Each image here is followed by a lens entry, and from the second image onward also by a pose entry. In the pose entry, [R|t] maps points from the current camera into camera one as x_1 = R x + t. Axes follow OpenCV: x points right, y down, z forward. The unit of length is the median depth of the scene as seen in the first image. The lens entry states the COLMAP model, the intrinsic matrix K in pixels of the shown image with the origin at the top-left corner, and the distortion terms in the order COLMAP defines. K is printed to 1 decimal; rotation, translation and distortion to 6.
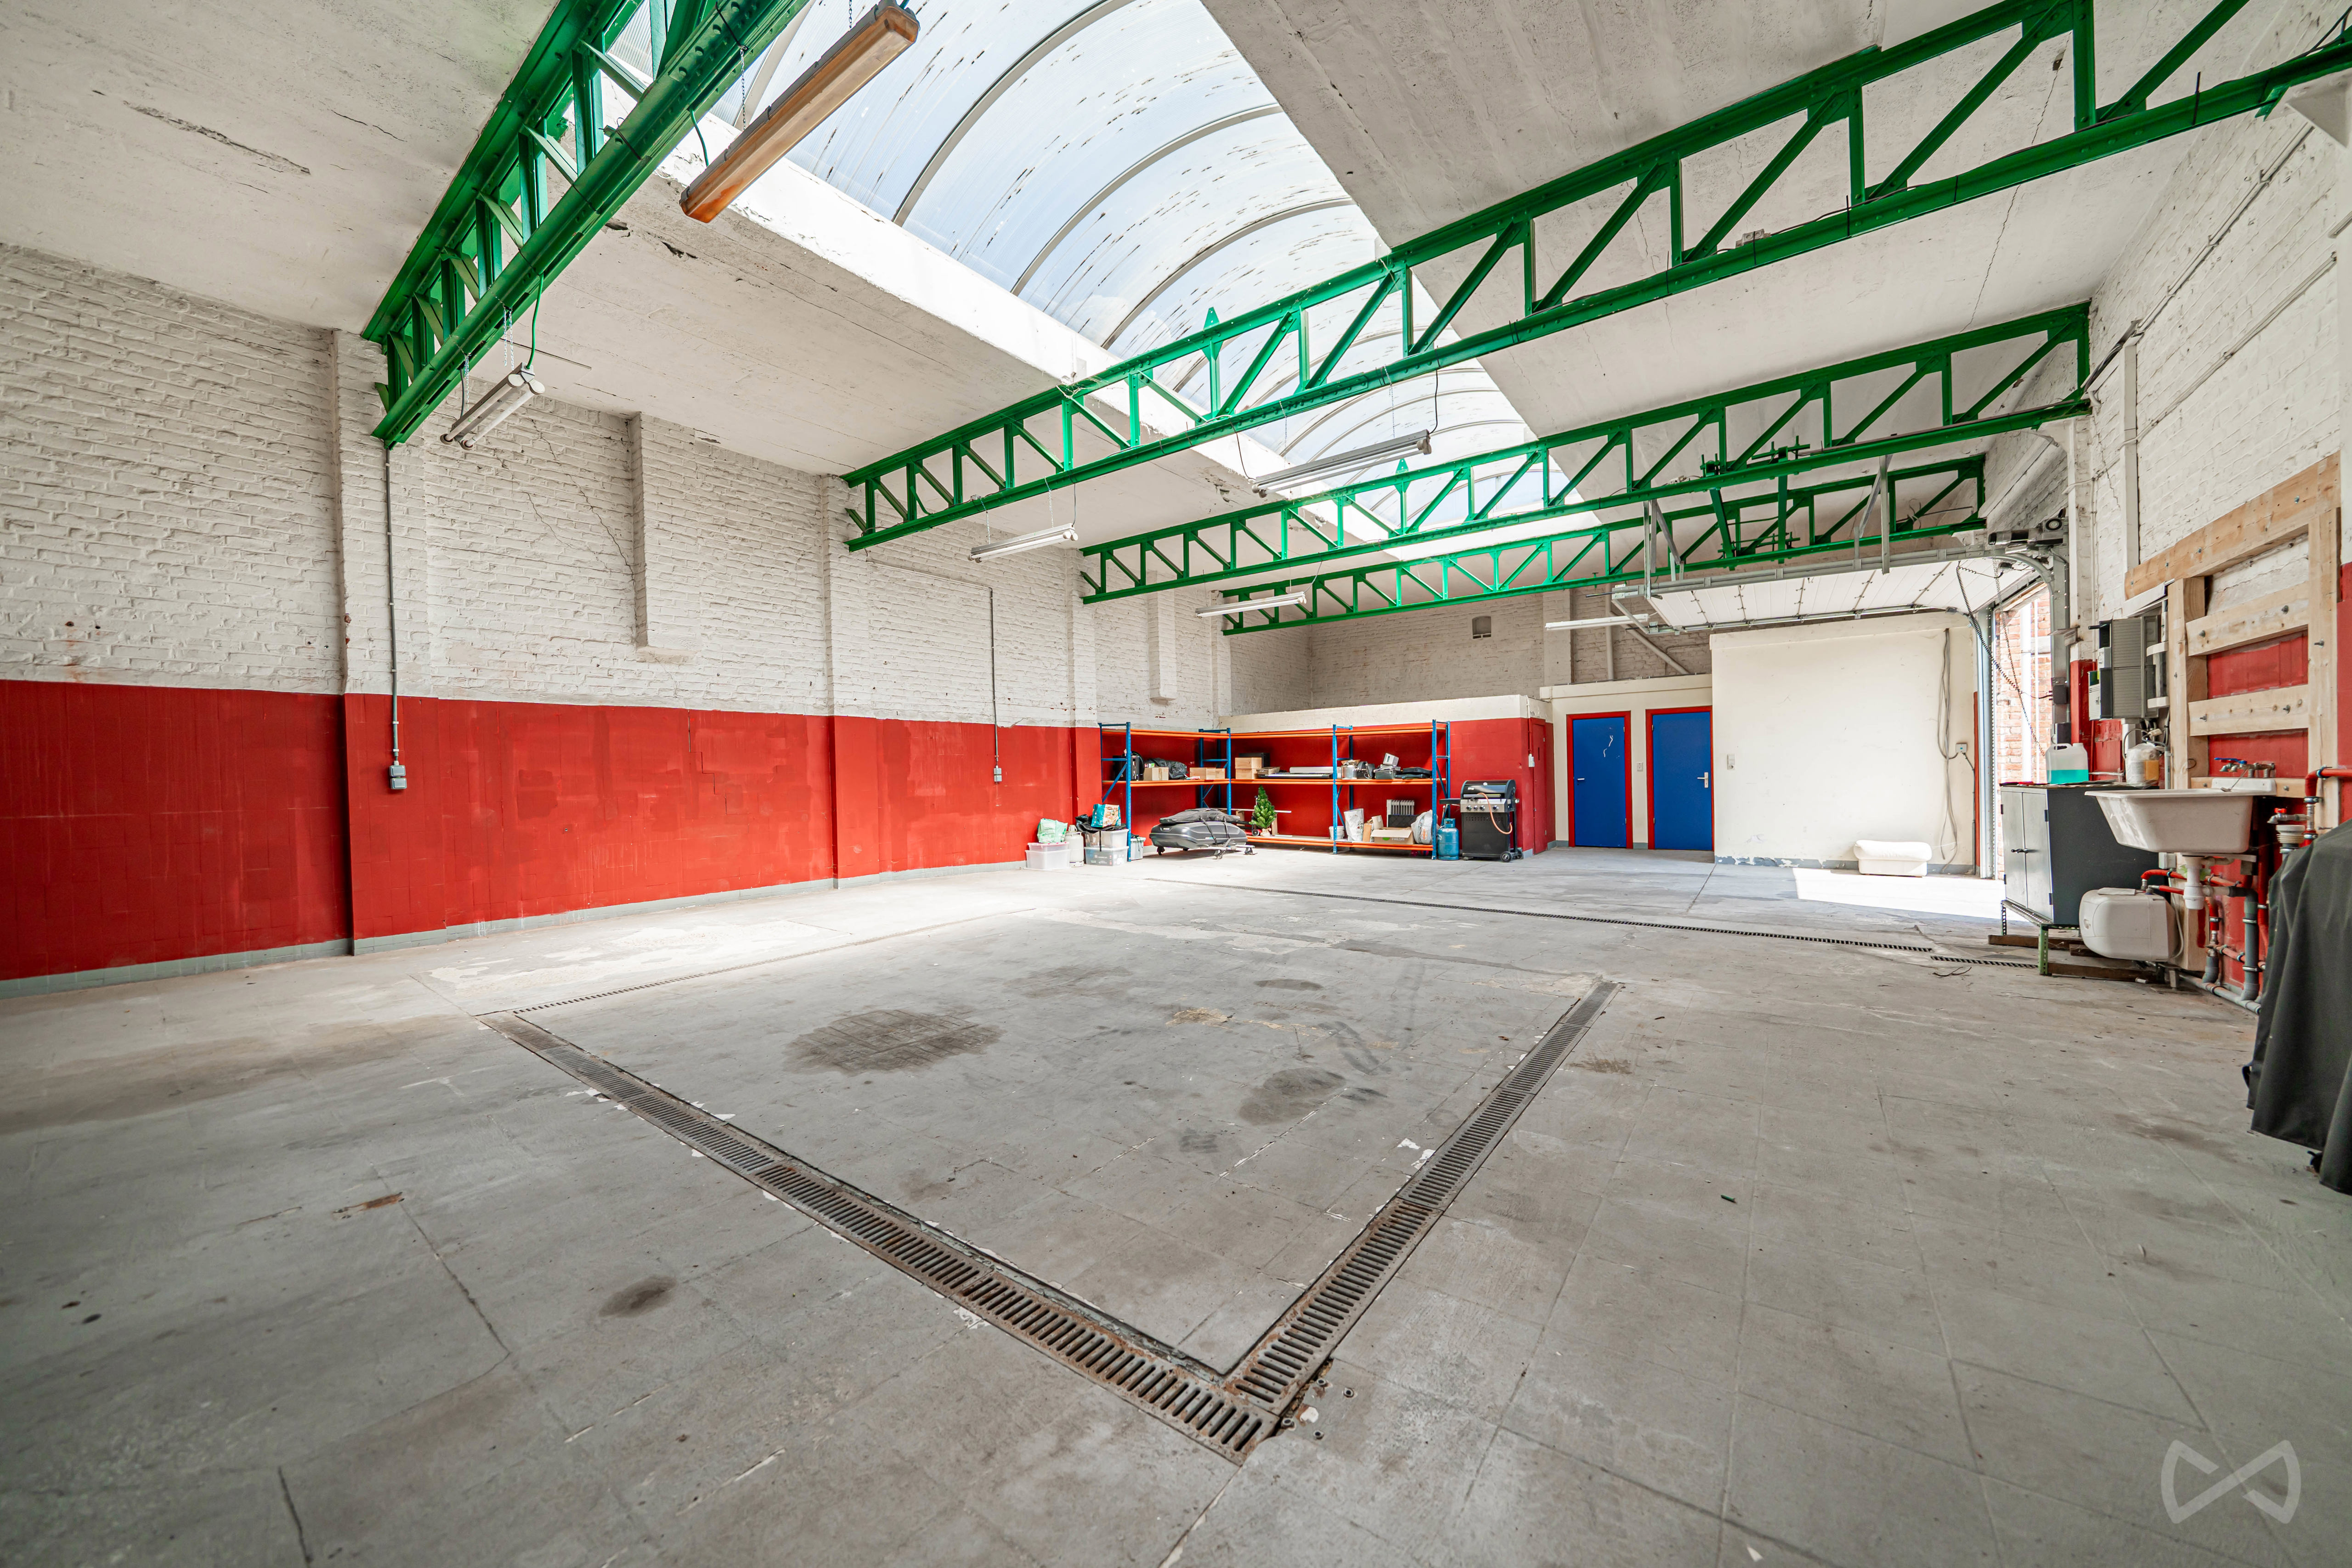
lens RADIAL K [[802.9, 0, 1182.8], [0, 802.9, 778.5], [0, 0, 1]] dist [-0.005169, 0.000621]
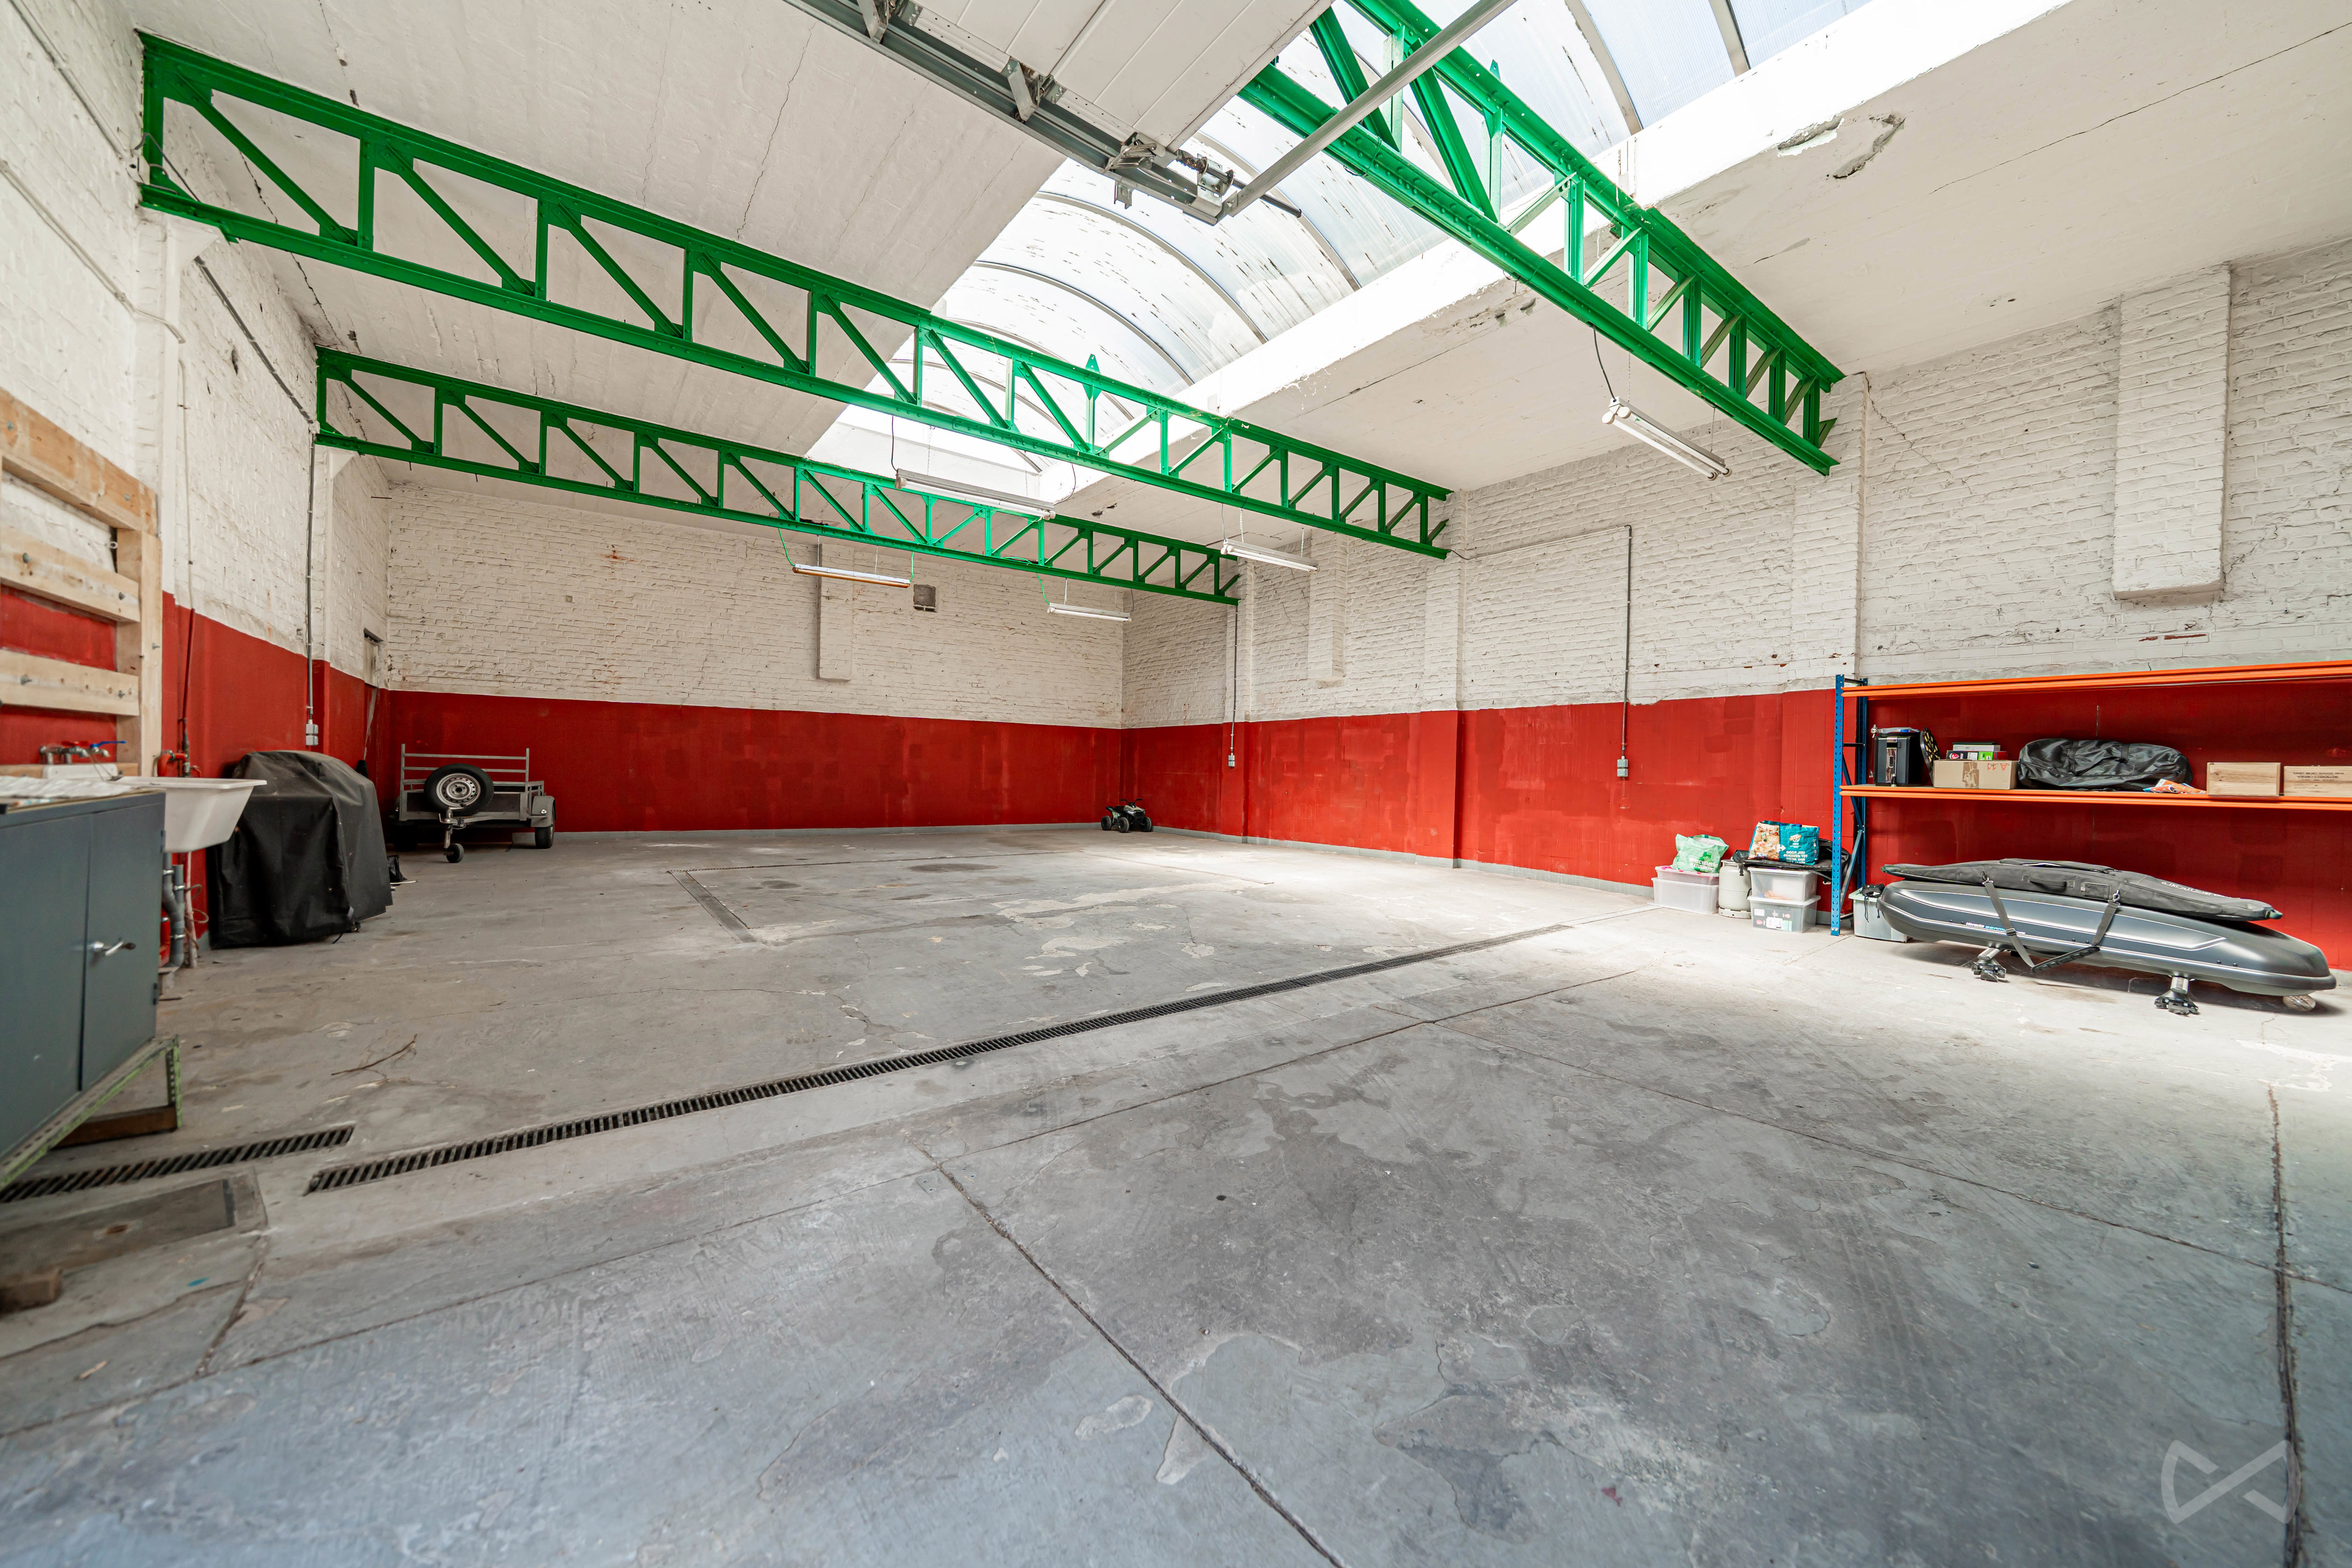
lens RADIAL K [[802.9, 0, 1179.1], [0, 802.9, 772.7], [0, 0, 1]] dist [-0.005169, 0.000621]
pose [[-0.262585, 0.026919, -0.964533, 0.684882], [-0.009430, 0.999491, 0.030462, -0.021369], [0.964863, 0.017095, -0.262197, 0.874855]]
